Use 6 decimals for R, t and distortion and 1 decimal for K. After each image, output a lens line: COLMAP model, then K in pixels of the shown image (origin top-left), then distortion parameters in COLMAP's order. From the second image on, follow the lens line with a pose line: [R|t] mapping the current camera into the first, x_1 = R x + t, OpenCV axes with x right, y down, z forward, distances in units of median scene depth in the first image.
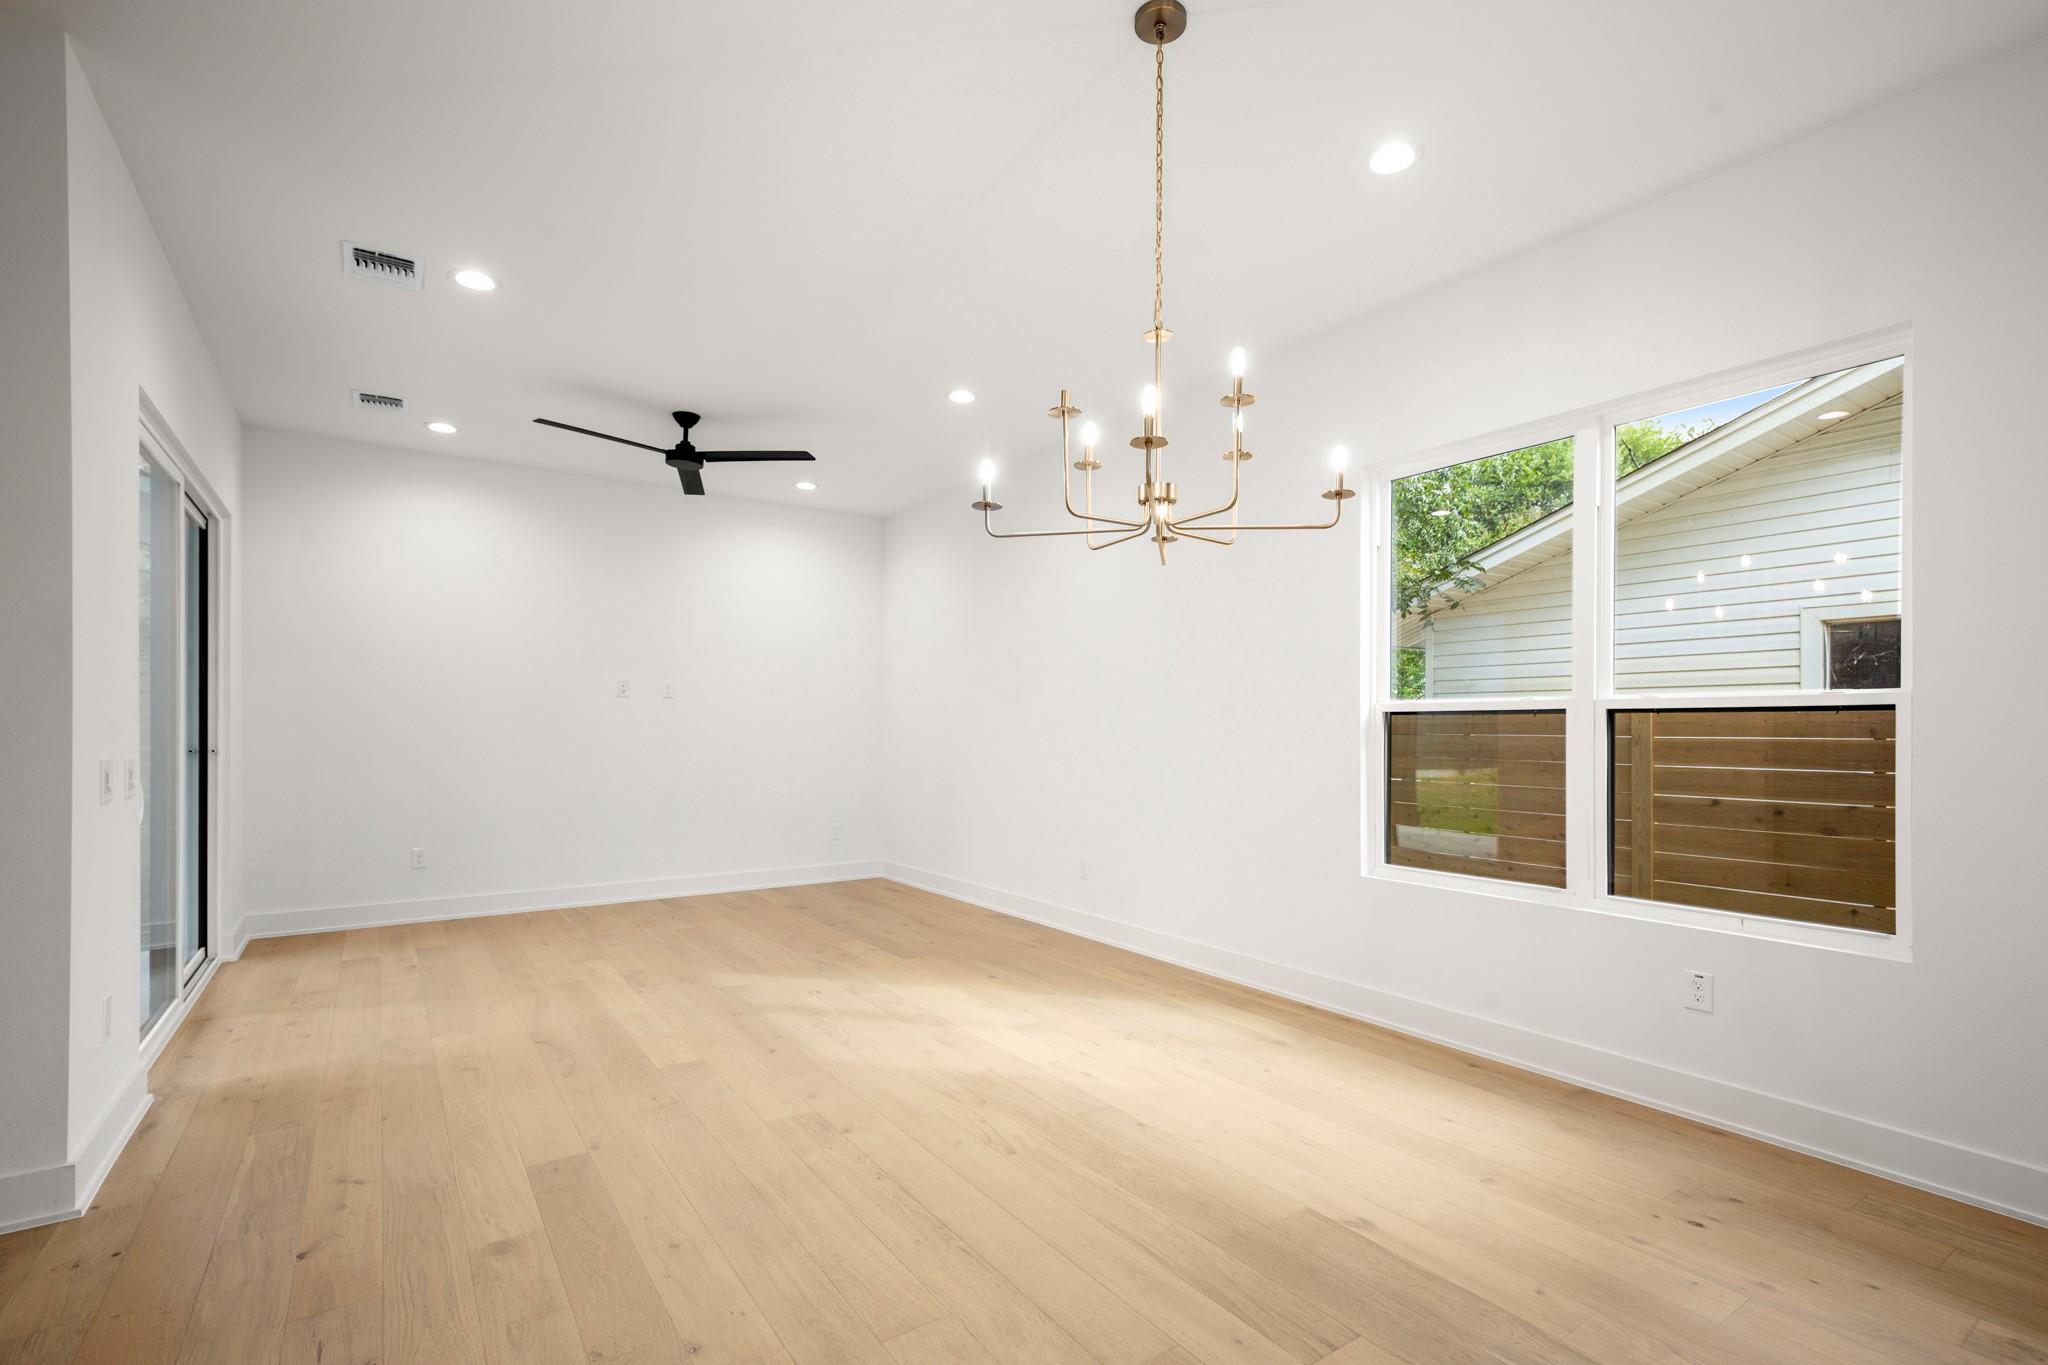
lens RADIAL K [[935.2, 0, 1042.6], [0, 935.2, 719.8], [0, 0, 1]] dist [0.017788, -0.001639]
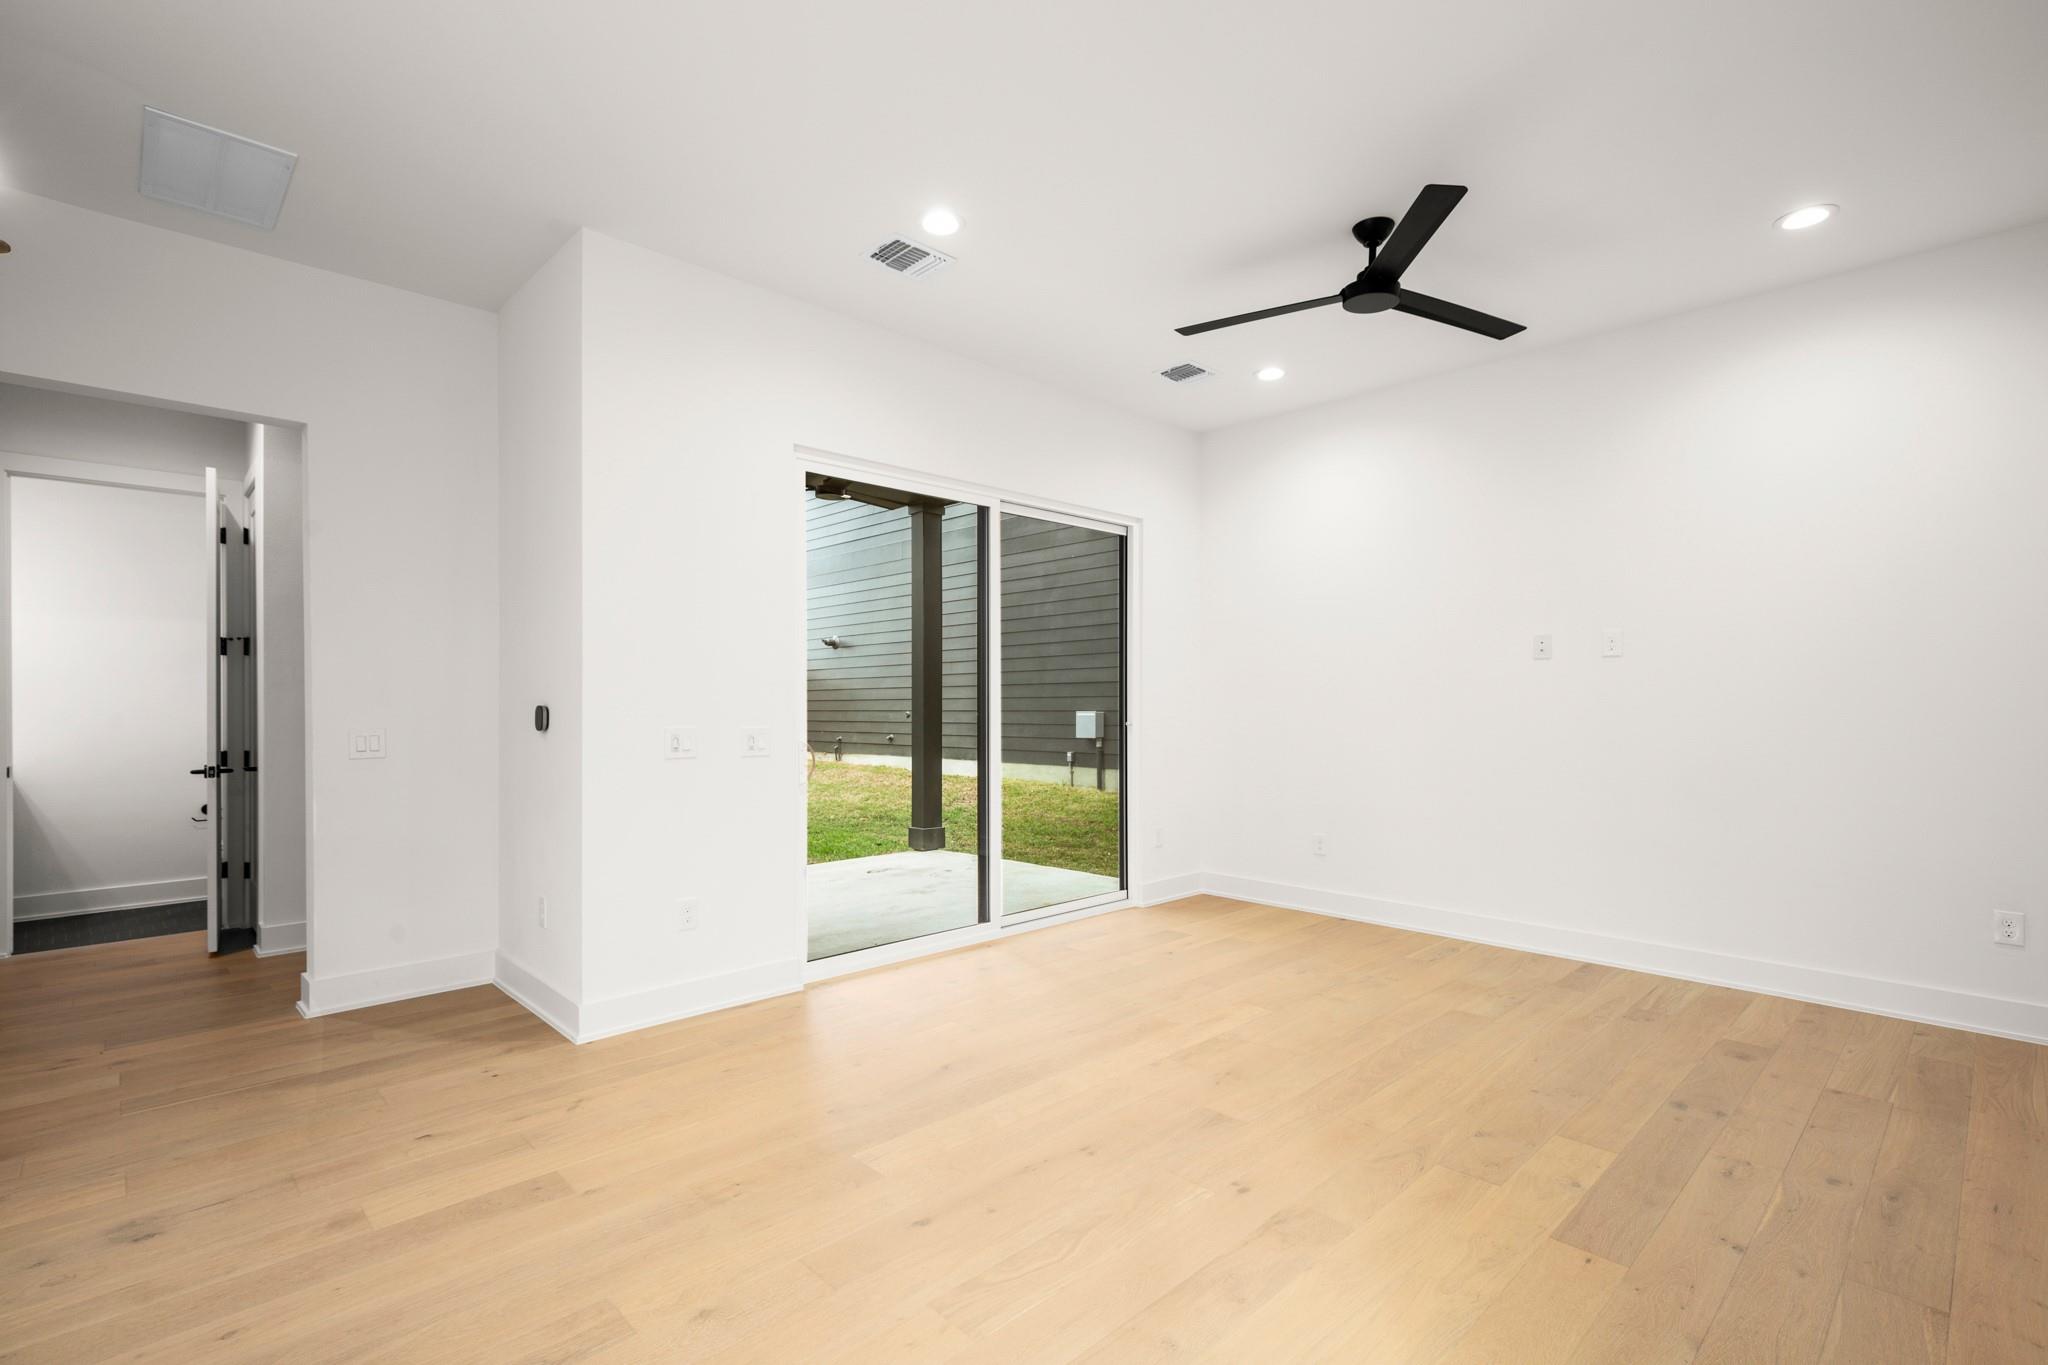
lens RADIAL K [[935.2, 0, 1052.5], [0, 935.2, 700.1], [0, 0, 1]] dist [0.017788, -0.001639]
pose [[0.167289, -0.006671, -0.985885, 0.310422], [0.010605, 0.999931, -0.004967, 0.009383], [0.985851, -0.009624, 0.167348, 0.888214]]
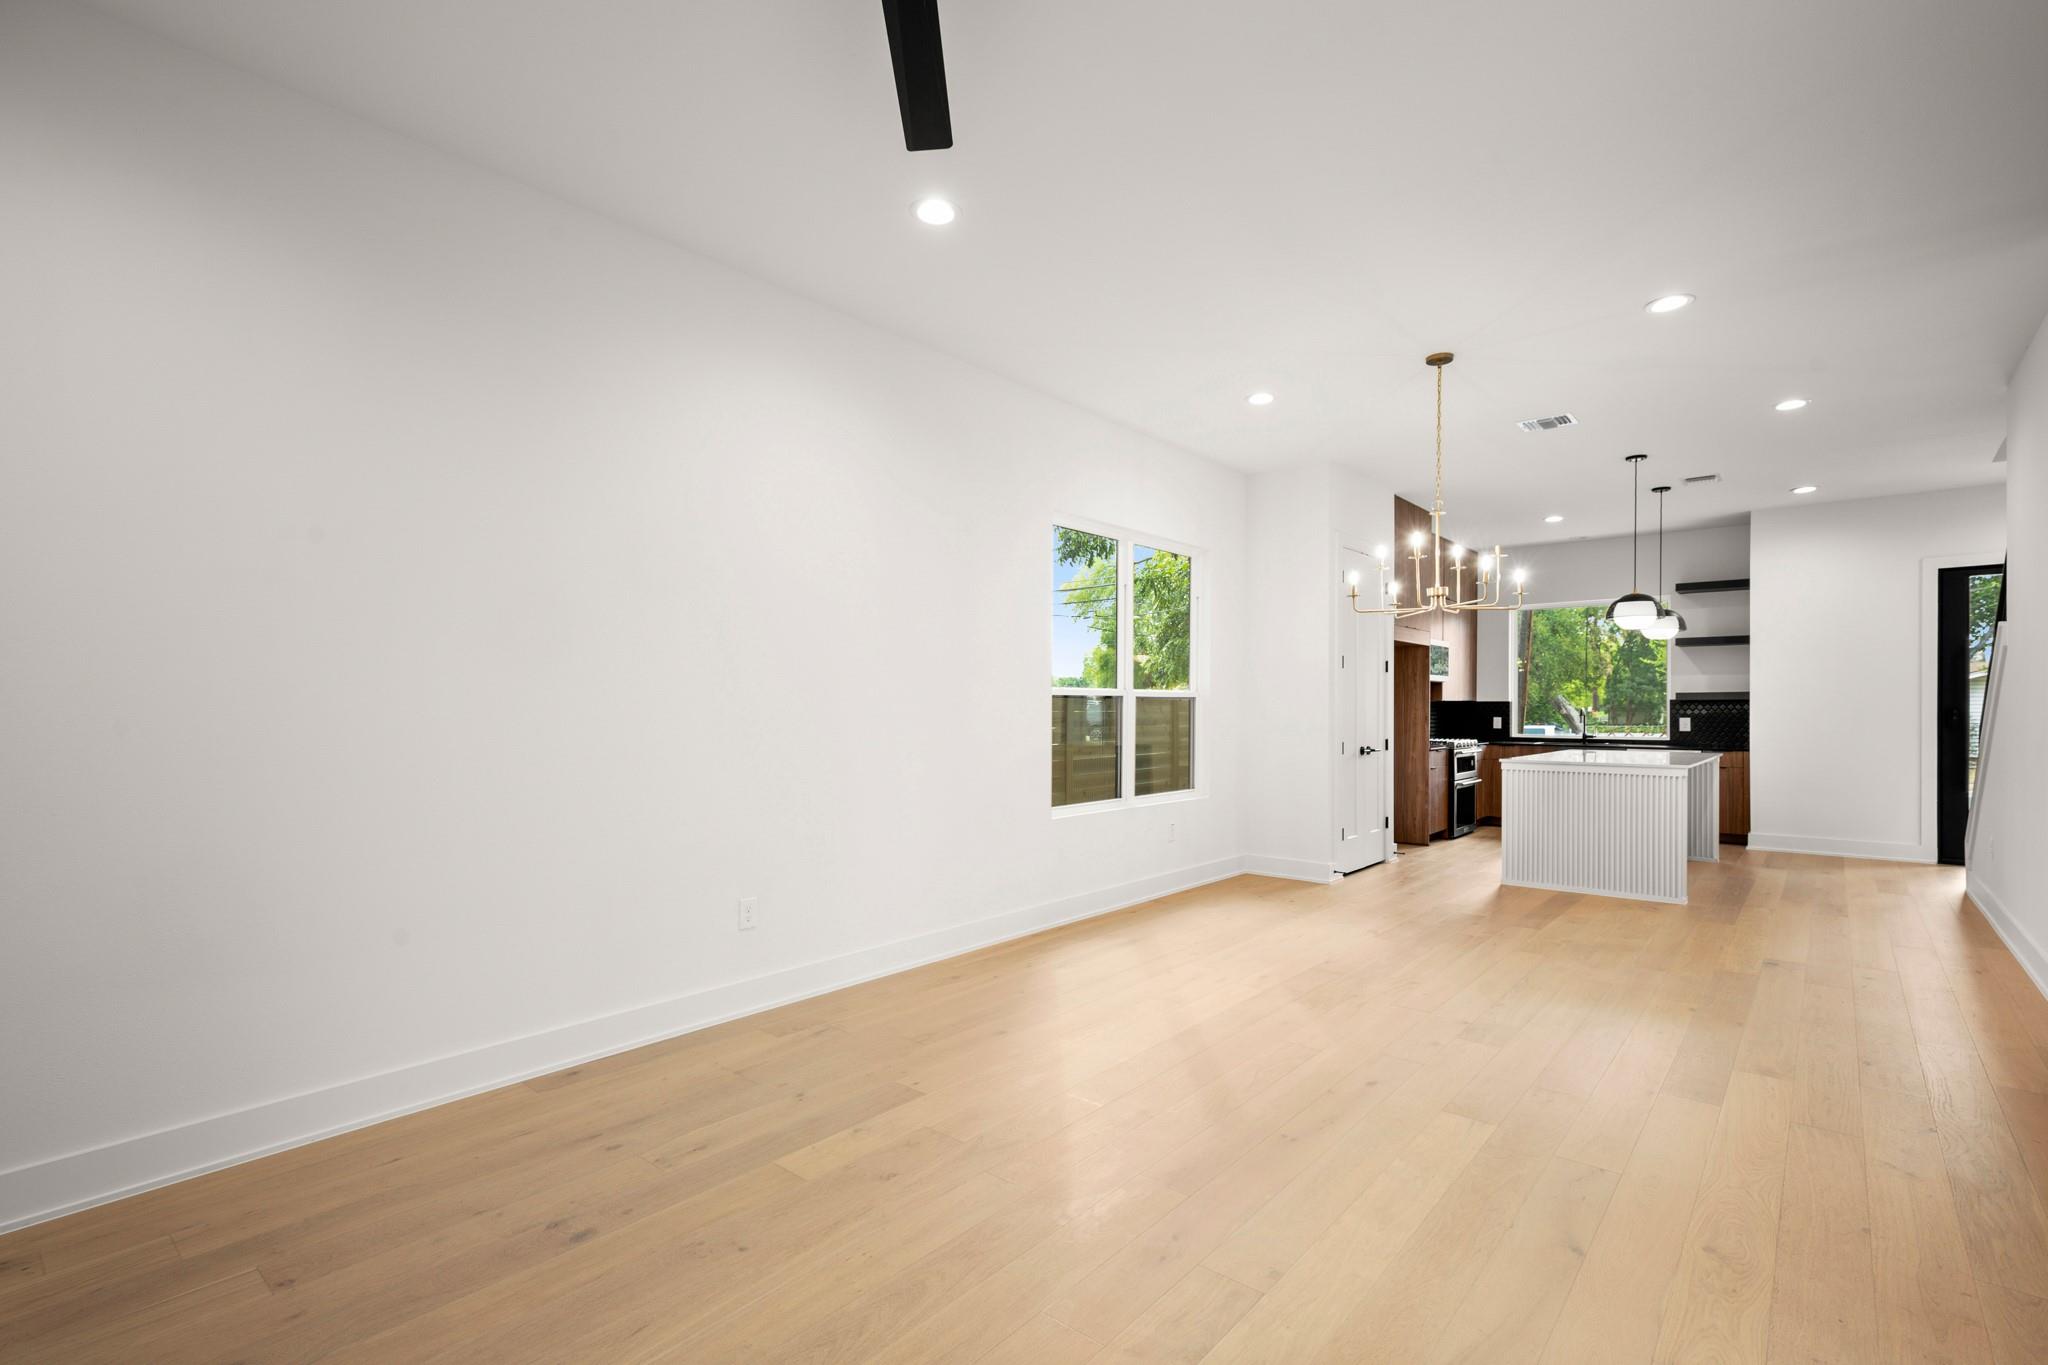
lens RADIAL K [[935.2, 0, 1038.4], [0, 935.2, 703.1], [0, 0, 1]] dist [0.017788, -0.001639]
pose [[-0.251164, 0.002131, 0.967942, -0.945530], [-0.008733, 0.999952, -0.004467, 0.008886], [-0.967905, -0.009575, -0.251133, 1.368493]]
